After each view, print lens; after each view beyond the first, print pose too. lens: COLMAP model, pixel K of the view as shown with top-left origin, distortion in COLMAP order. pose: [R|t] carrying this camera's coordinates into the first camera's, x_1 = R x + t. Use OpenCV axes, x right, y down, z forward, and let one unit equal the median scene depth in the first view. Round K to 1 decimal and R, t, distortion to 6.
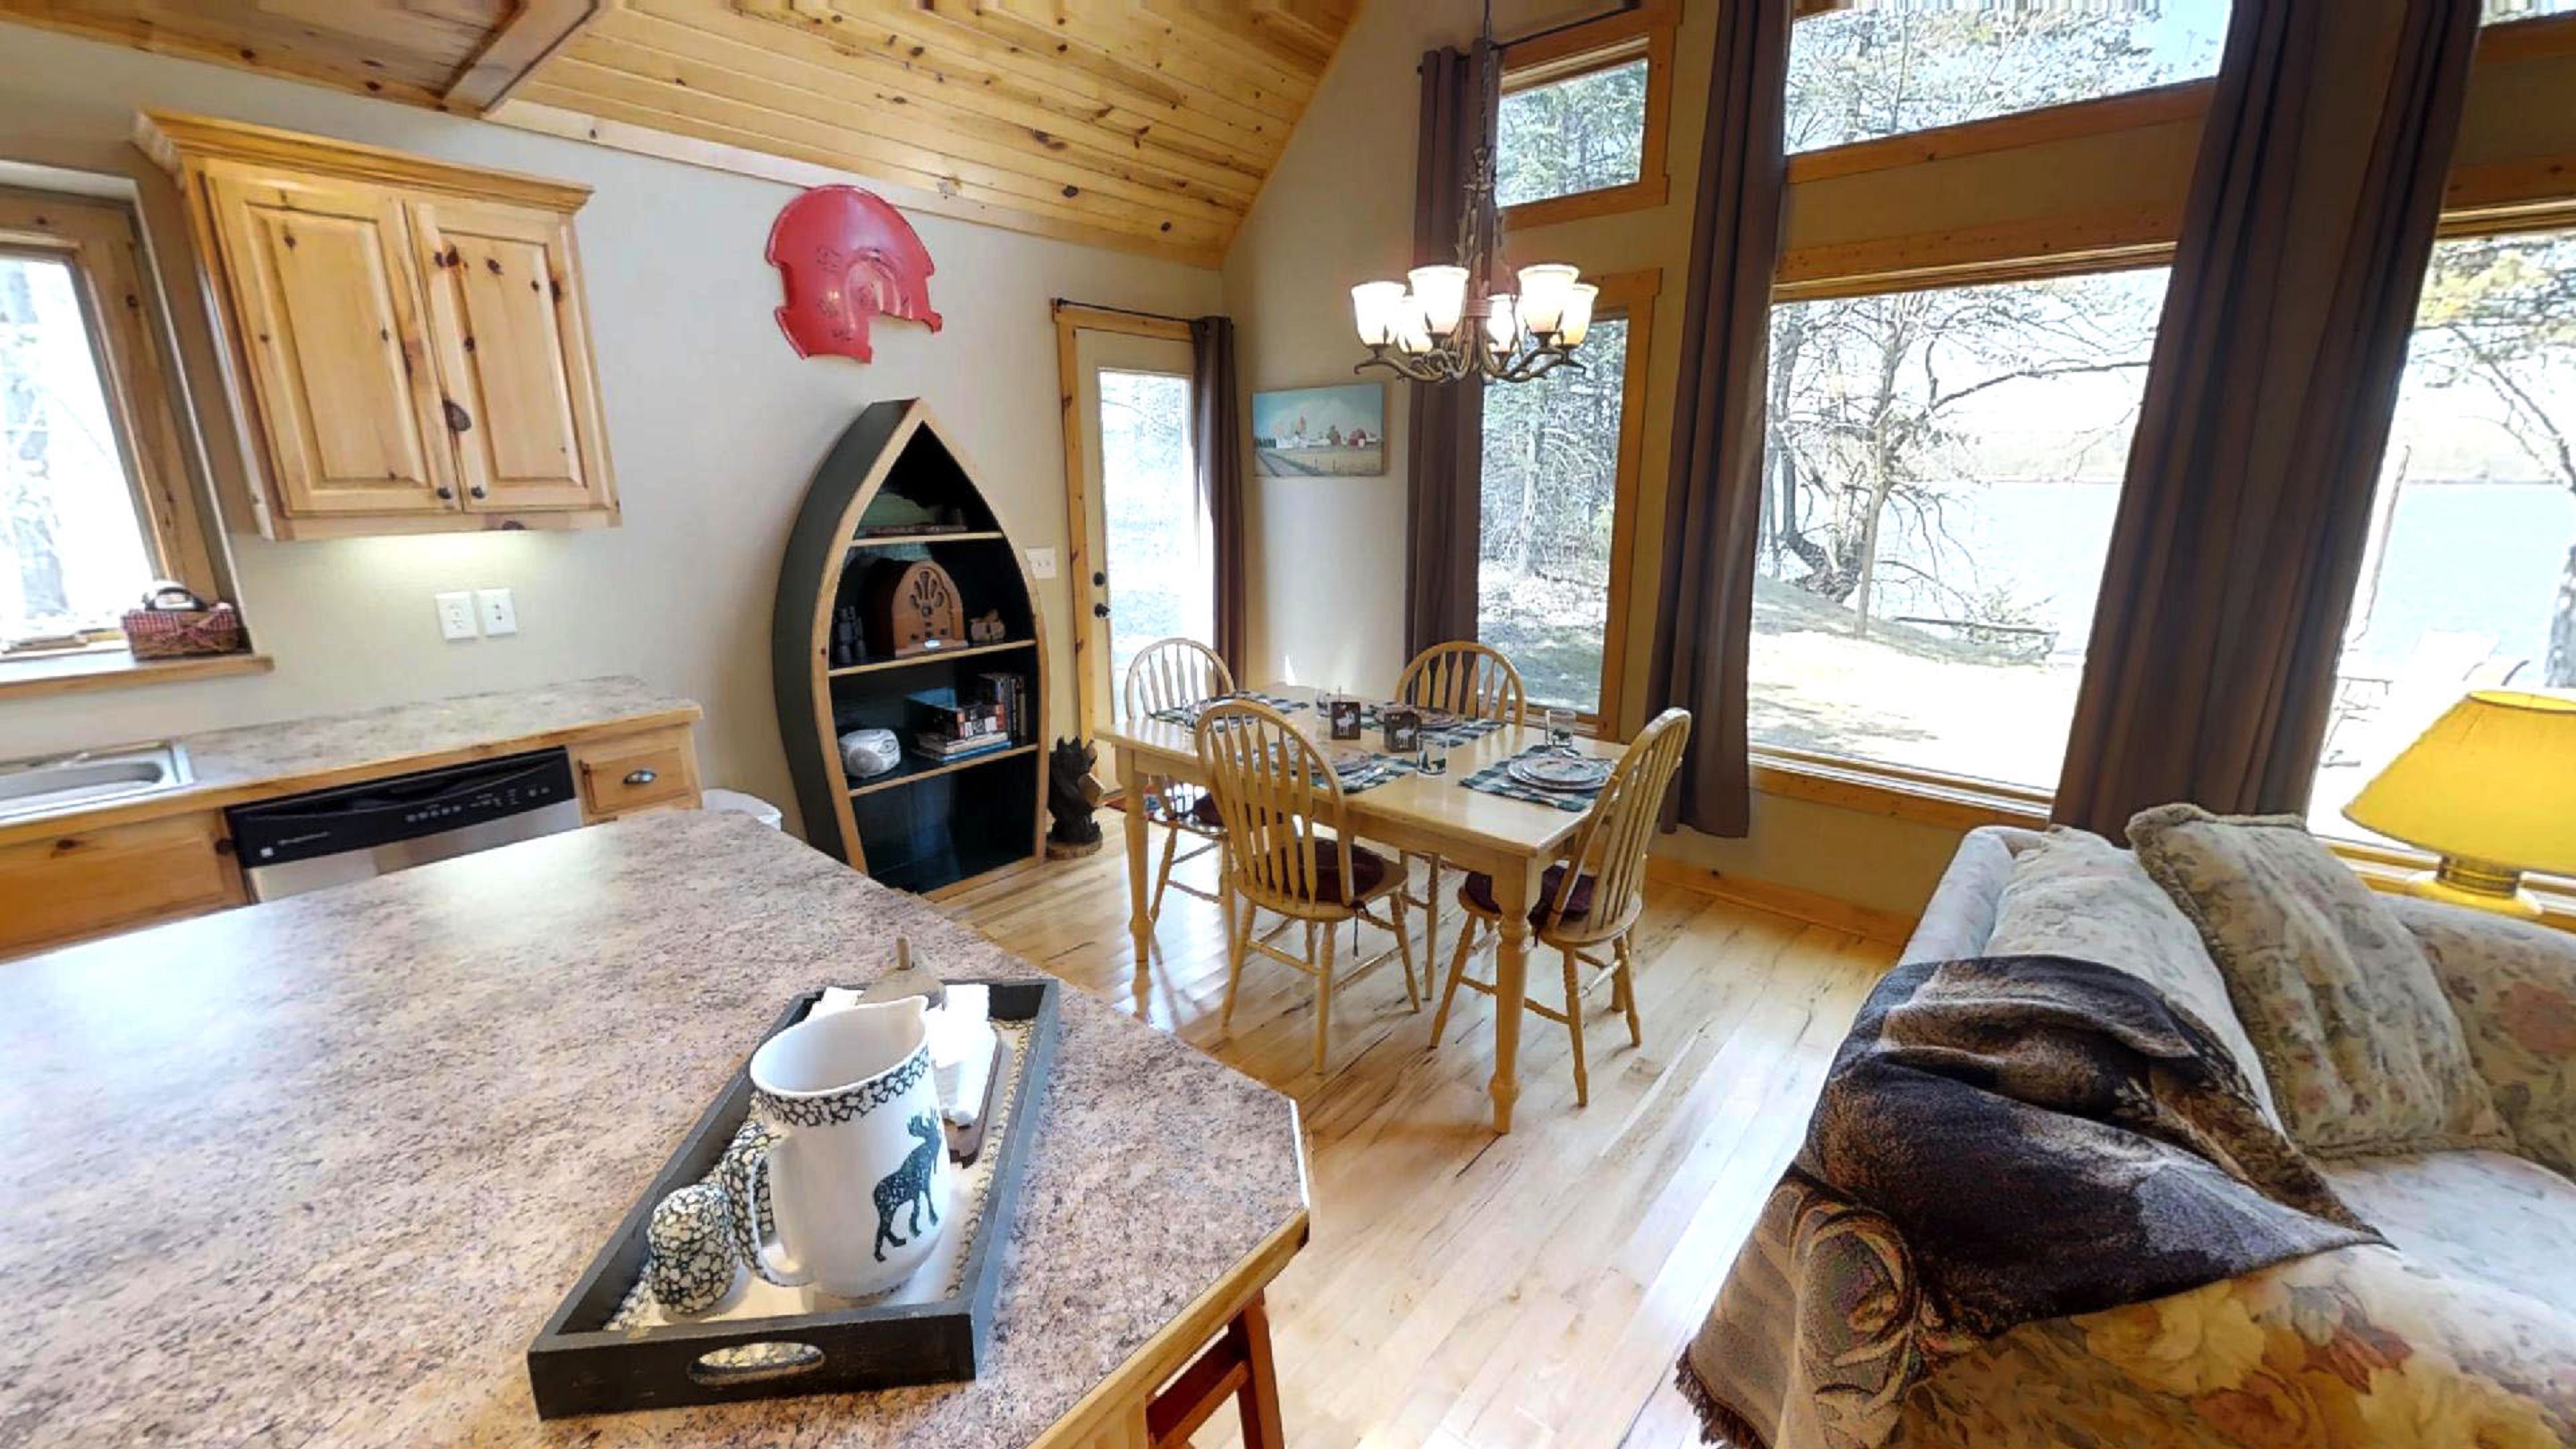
lens RADIAL K [[997.0, 0, 1283.3], [0, 997.0, 717.1], [0, 0, 1]] dist [0.008684, 0.000222]
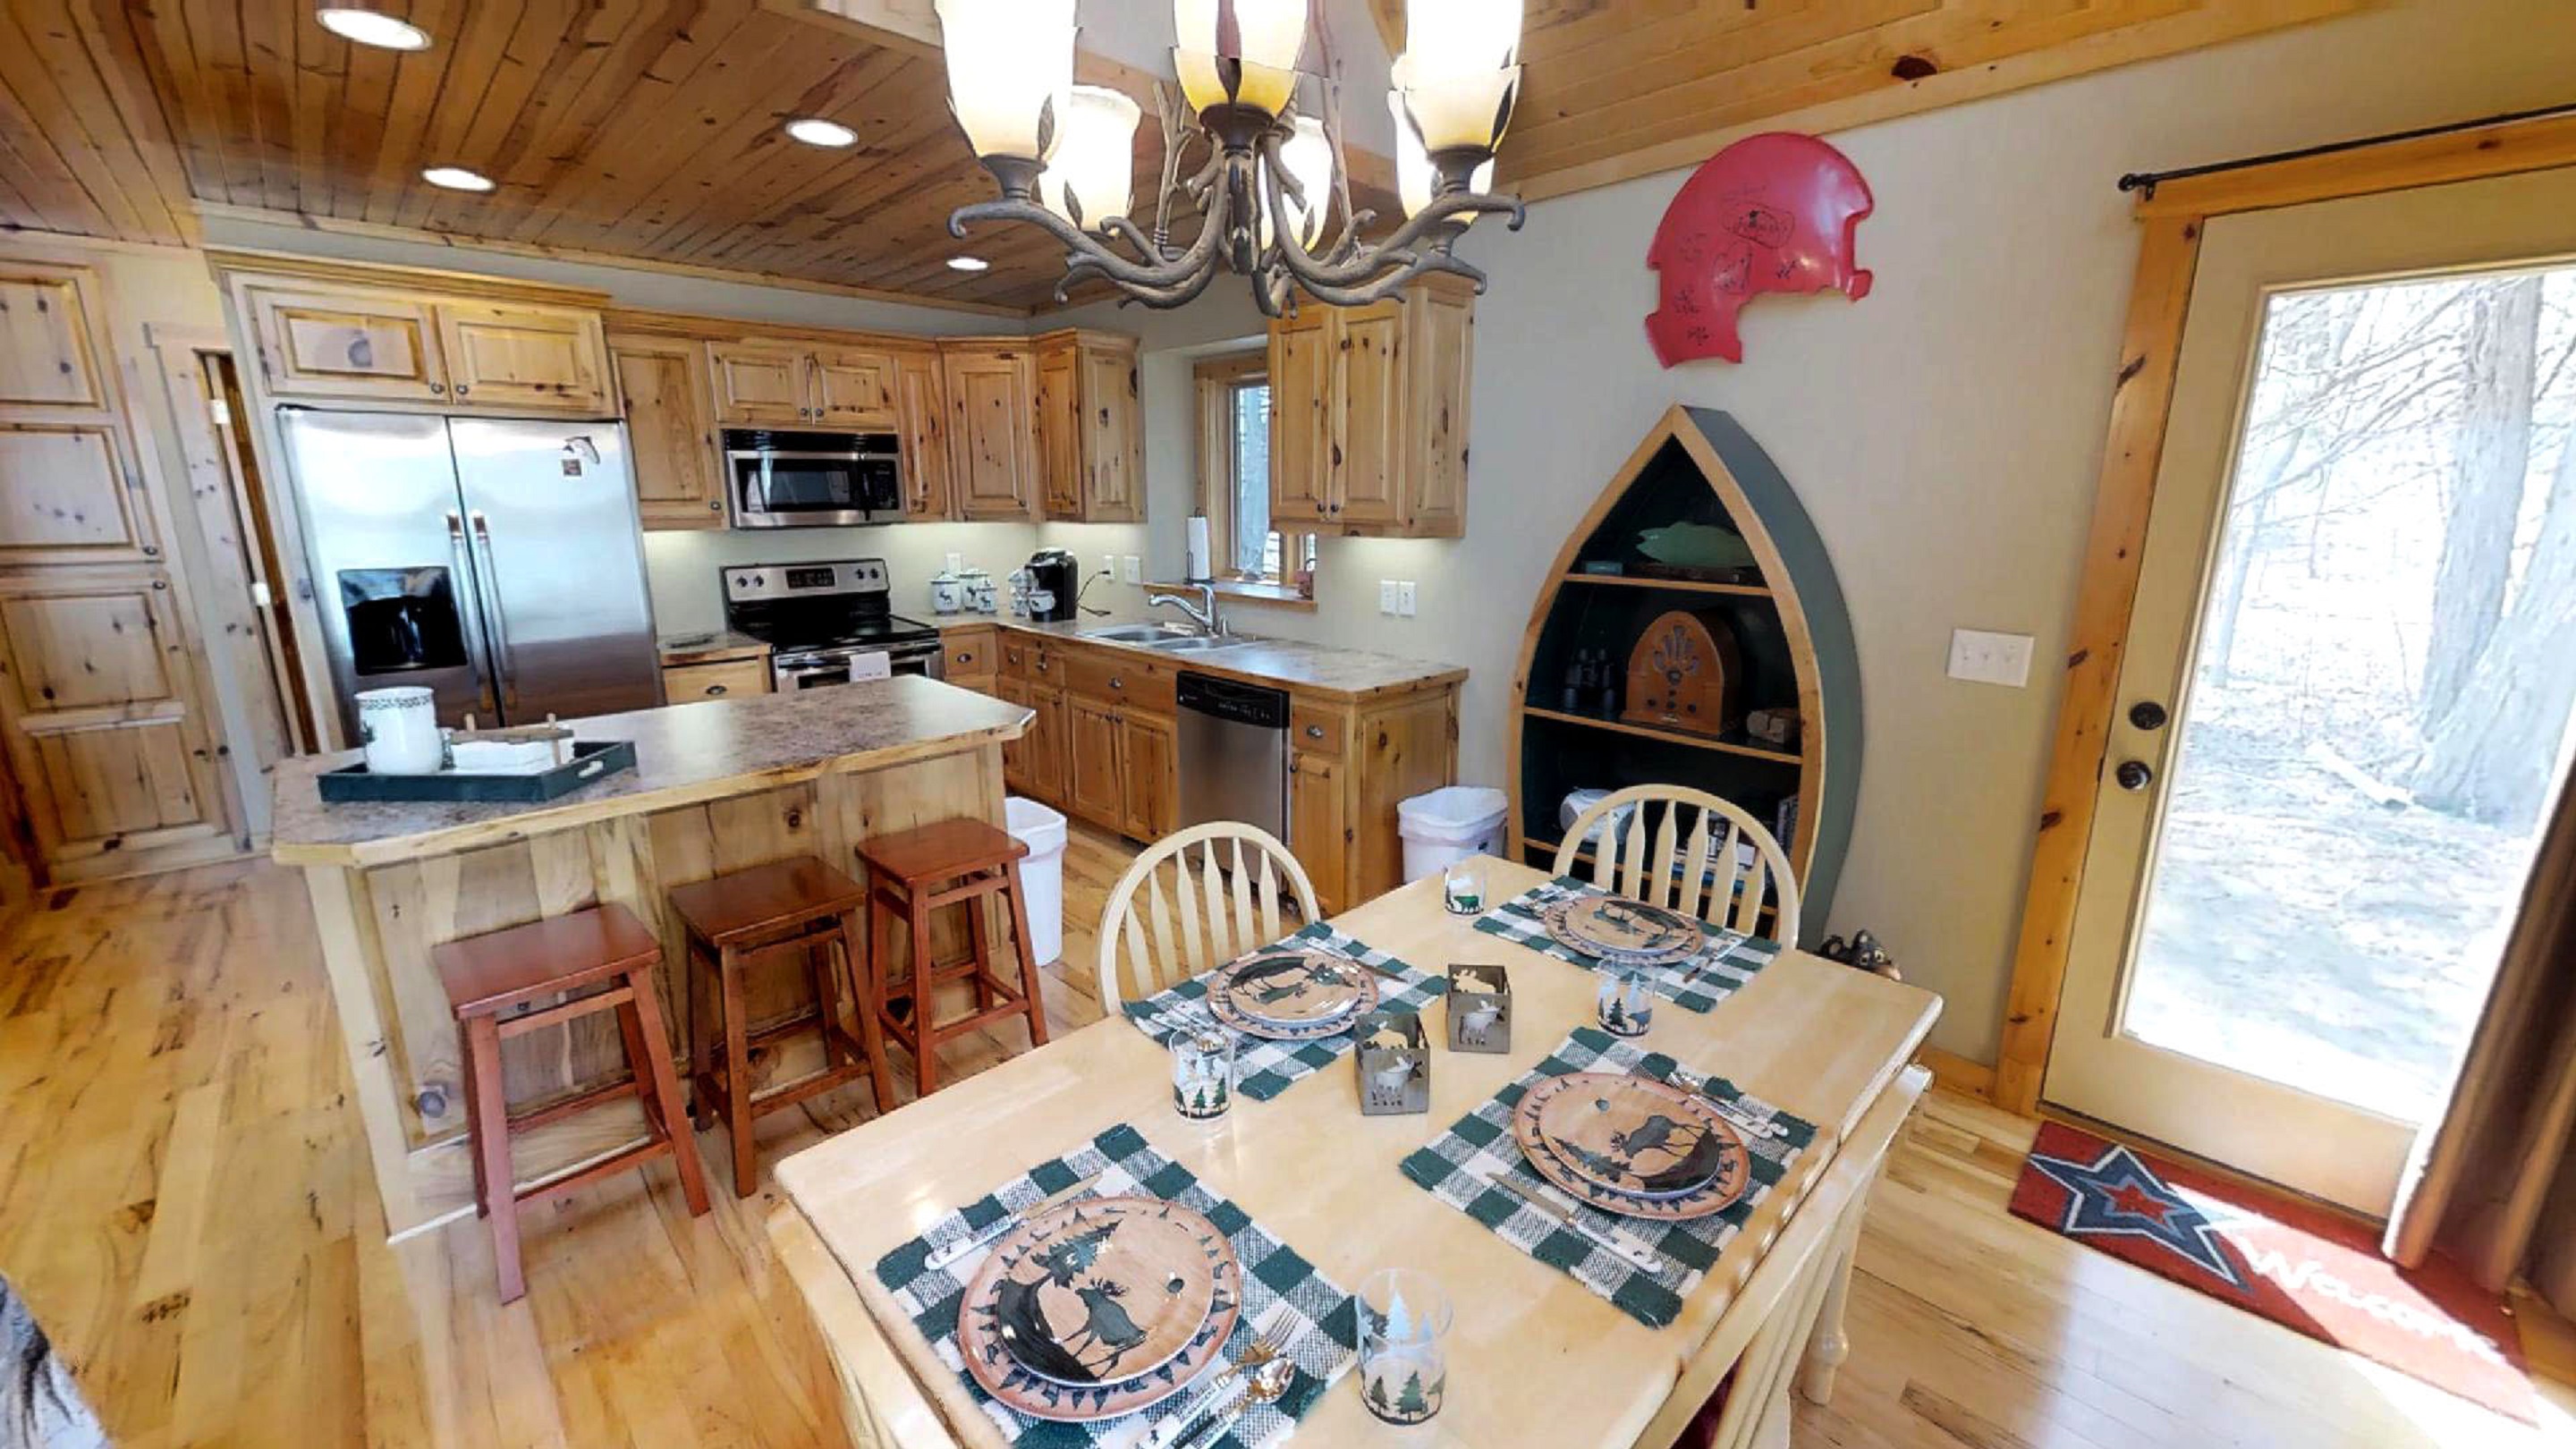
lens RADIAL K [[997.0, 0, 1284.7], [0, 997.0, 709.0], [0, 0, 1]] dist [0.008684, 0.000222]
pose [[-0.091564, 0.225779, -0.969866, 0.479335], [-0.240177, 0.940197, 0.241547, -0.217633], [0.966401, 0.255056, -0.031861, 0.812709]]
